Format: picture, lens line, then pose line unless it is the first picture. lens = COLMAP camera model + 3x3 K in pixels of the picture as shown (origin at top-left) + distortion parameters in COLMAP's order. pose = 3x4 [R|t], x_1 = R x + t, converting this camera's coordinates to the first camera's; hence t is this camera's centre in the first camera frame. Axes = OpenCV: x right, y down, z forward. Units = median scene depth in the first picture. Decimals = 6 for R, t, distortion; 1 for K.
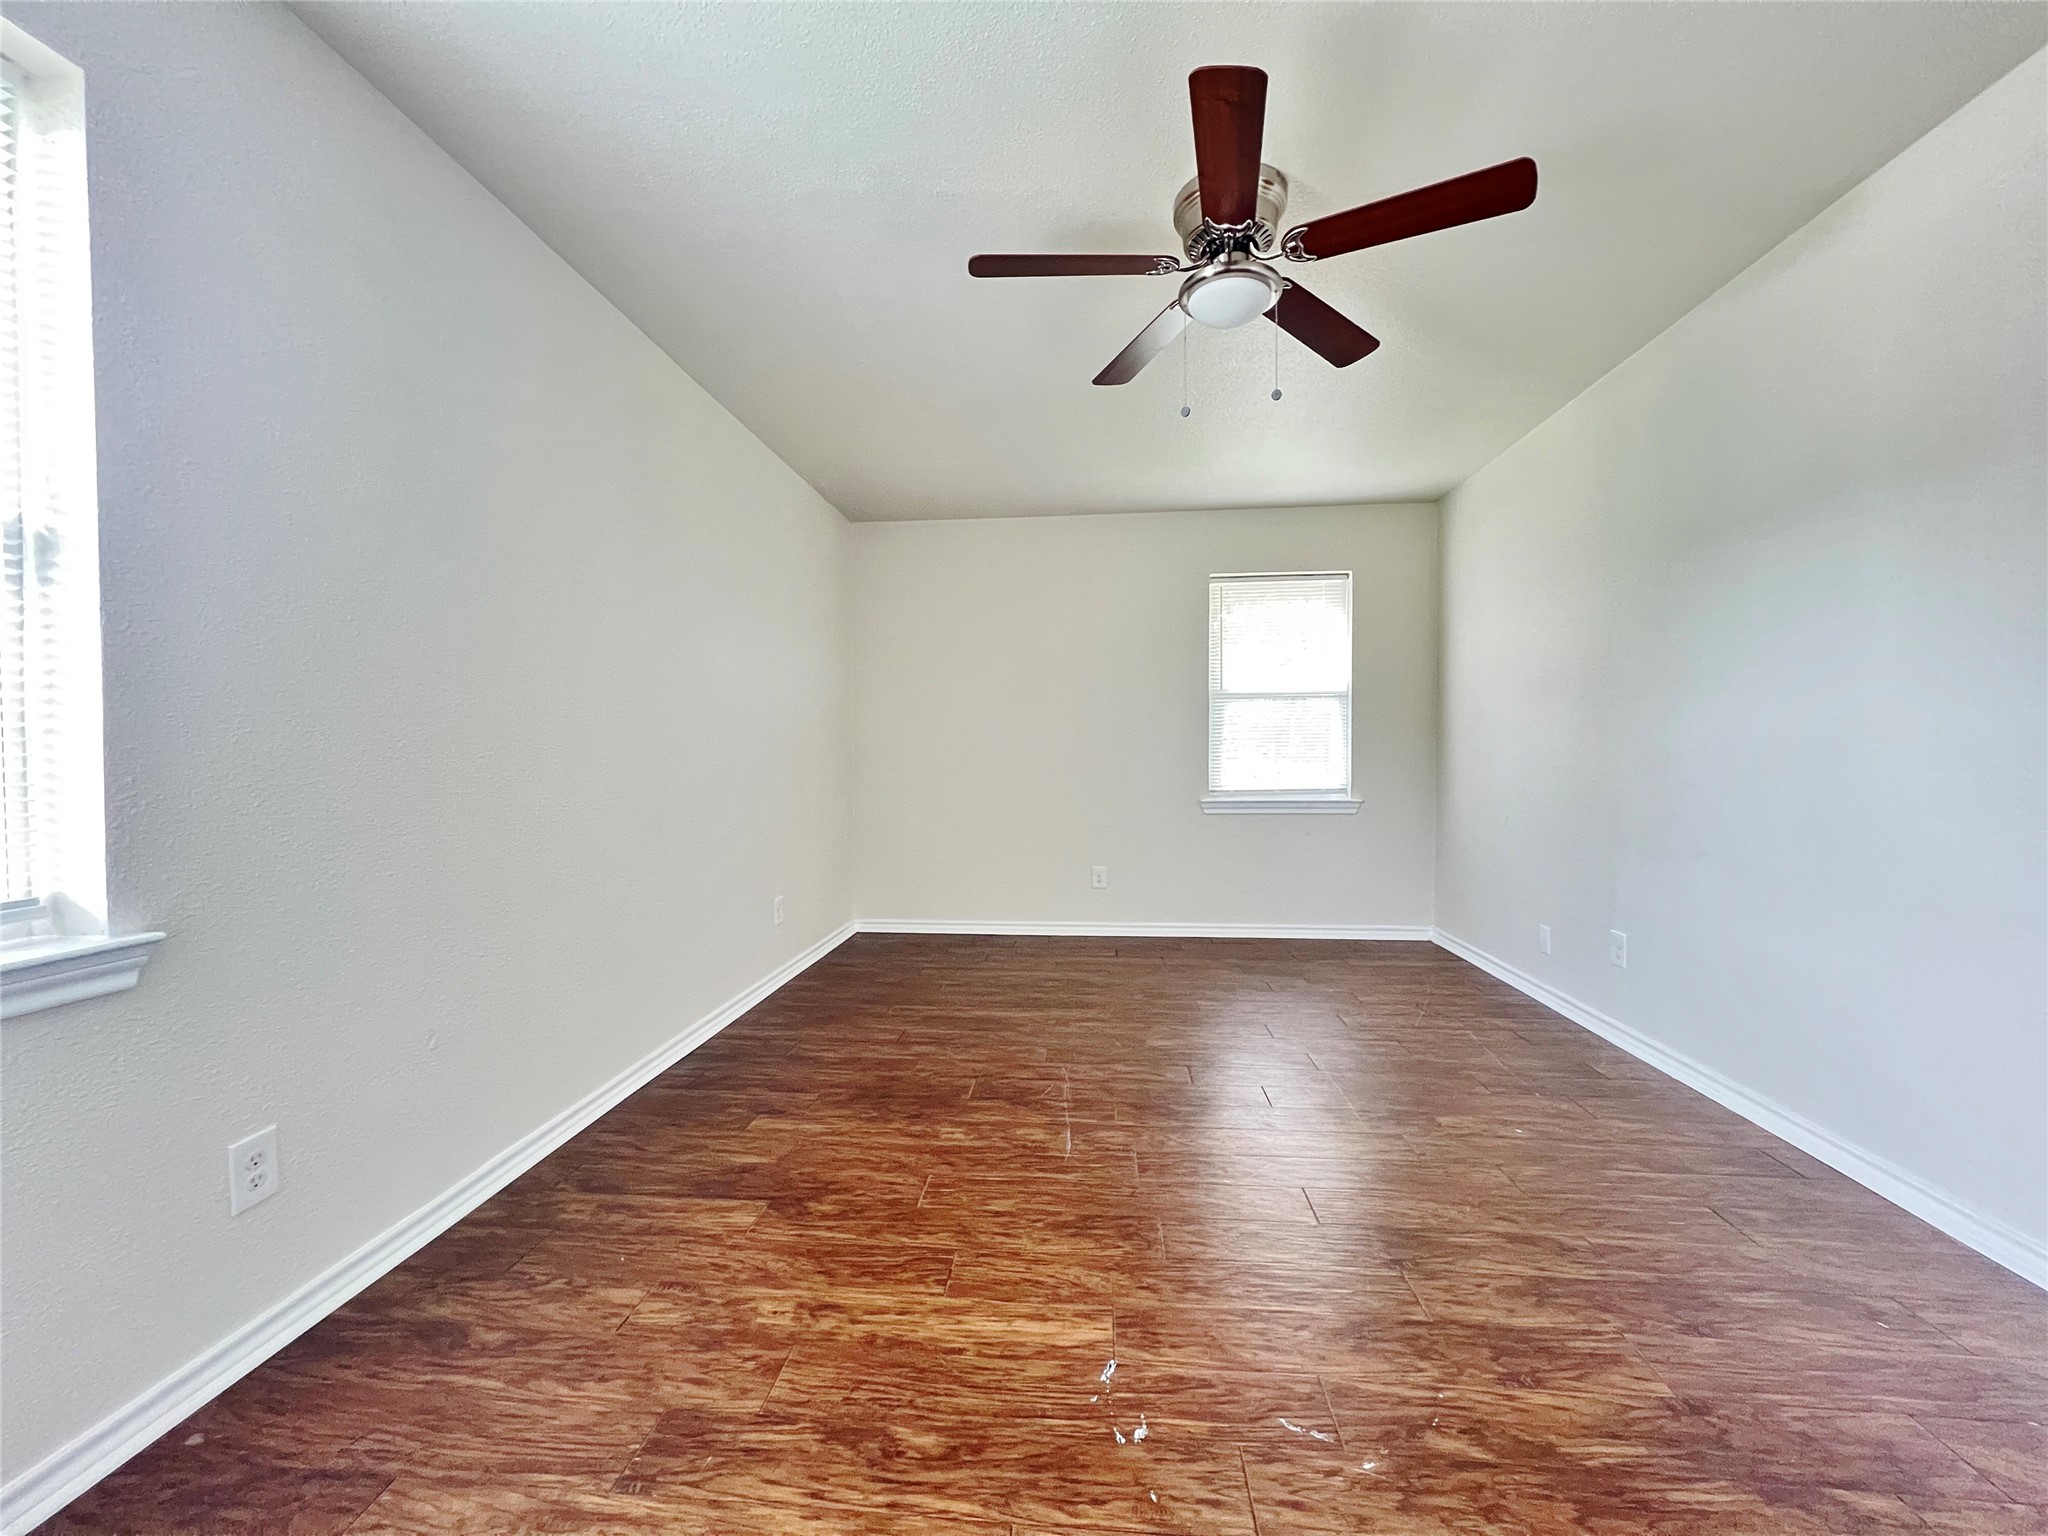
lens RADIAL K [[813.7, 0, 1025.9], [0, 813.7, 767.5], [0, 0, 1]] dist [0.001204, 0.000325]
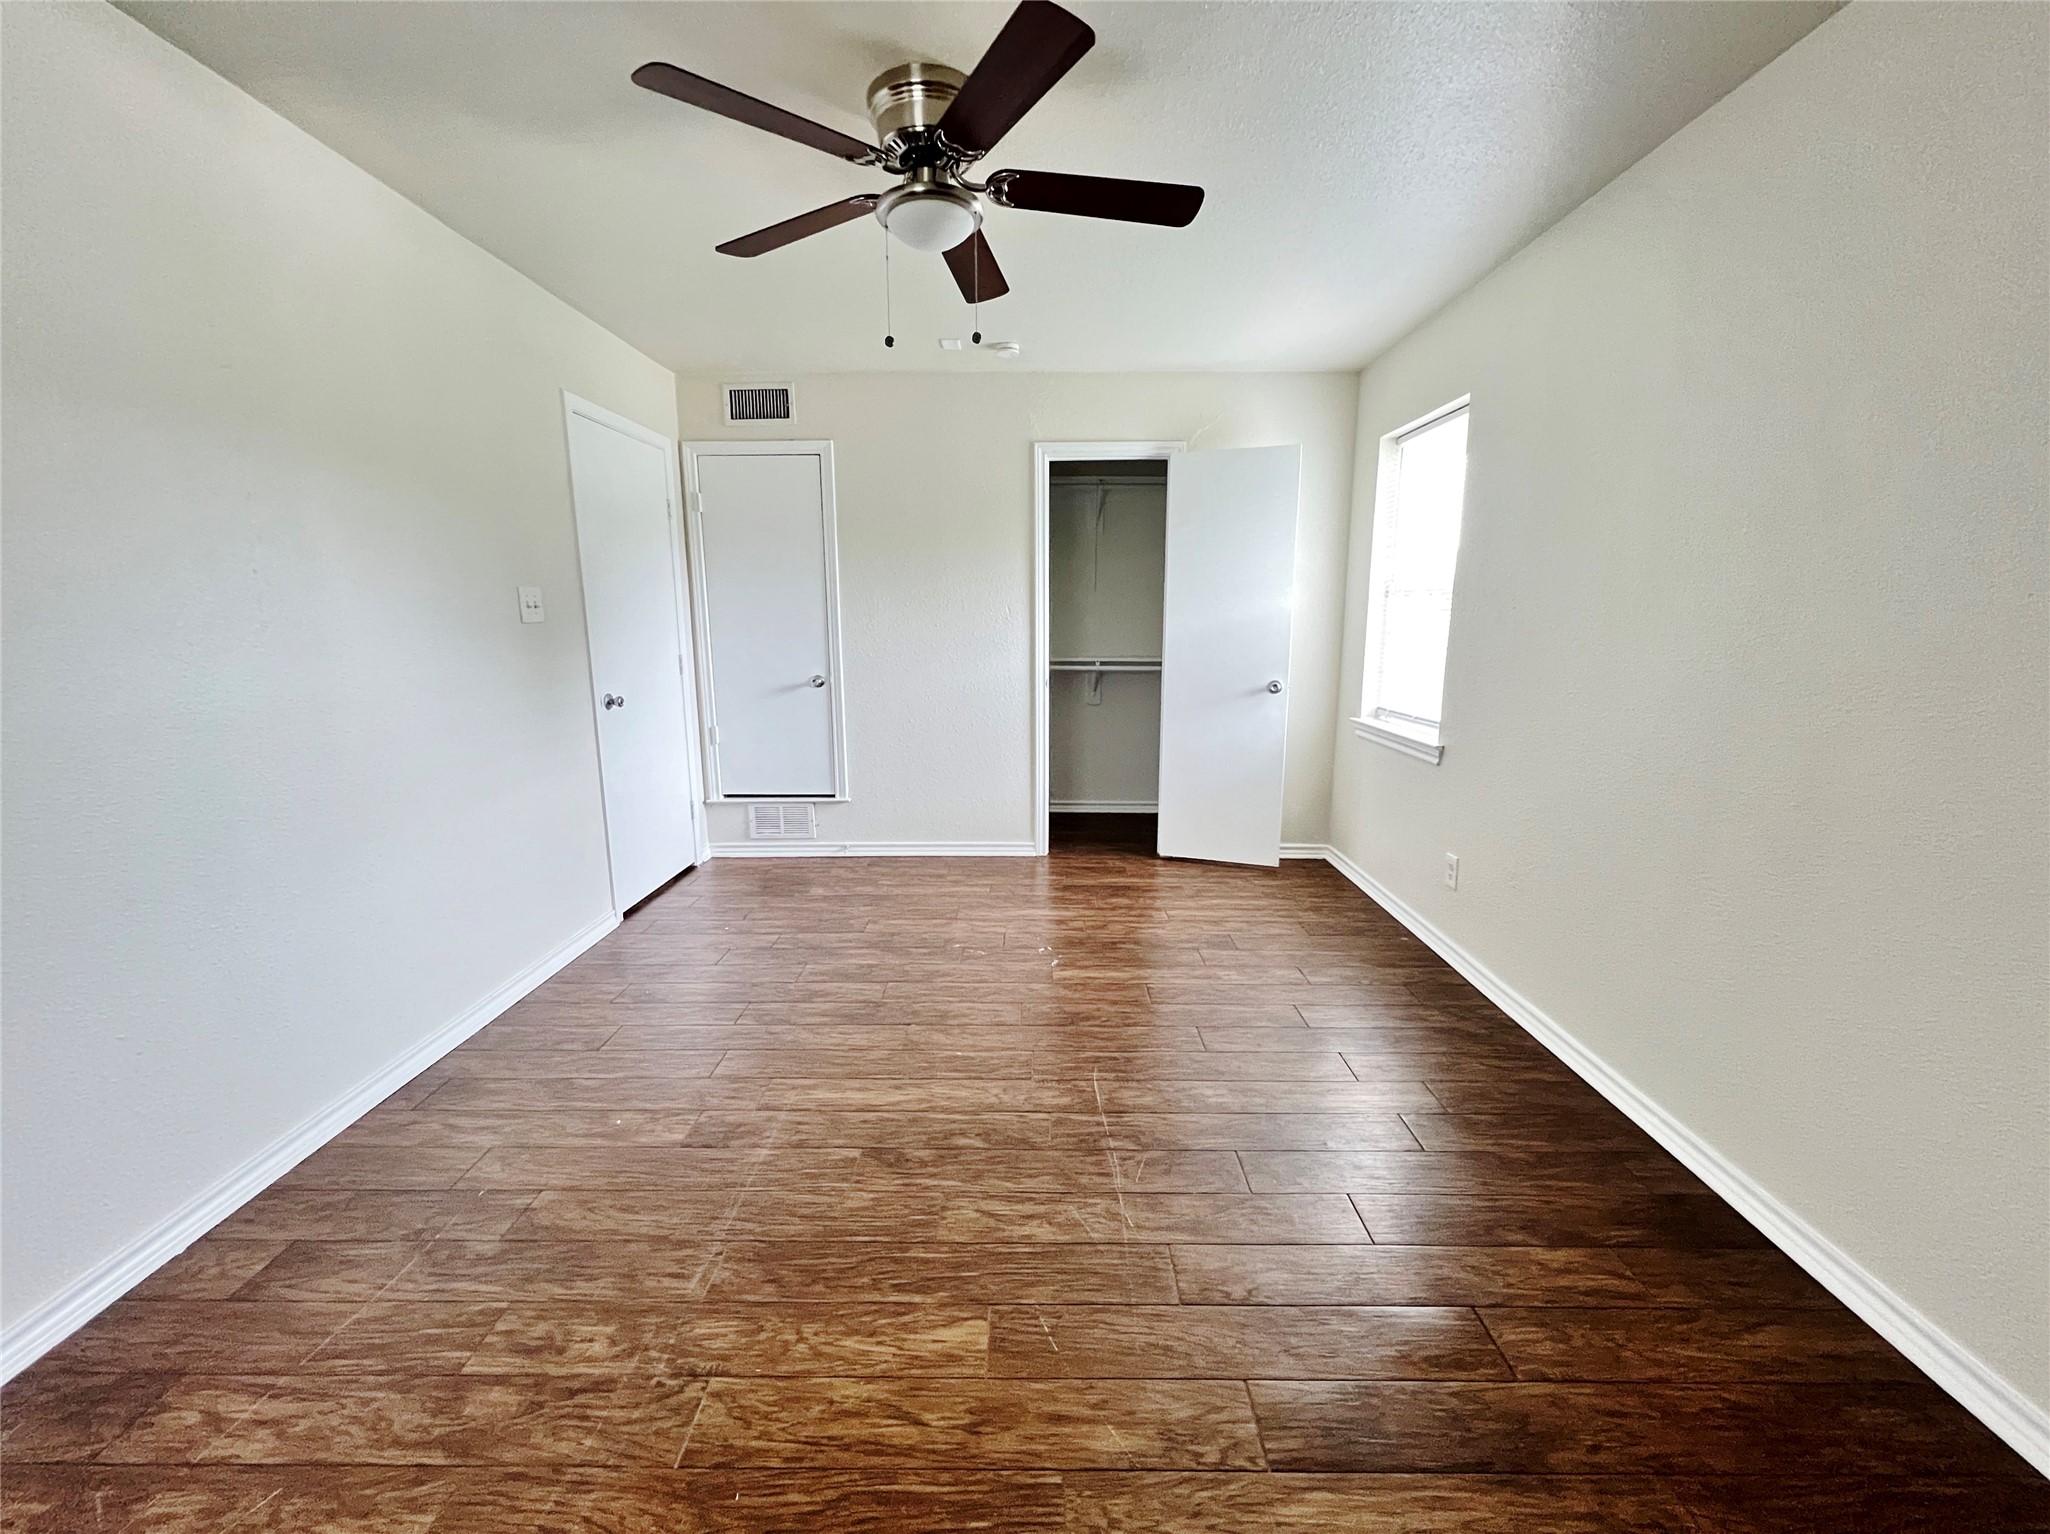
lens RADIAL K [[814.5, 0, 1026.9], [0, 814.5, 766.5], [0, 0, 1]] dist [0.001204, 0.000325]
pose [[-0.996831, 0.021254, -0.076656, 0.249935], [0.005322, 0.979306, 0.202317, -0.165252], [0.079370, 0.201268, -0.976315, 2.274373]]
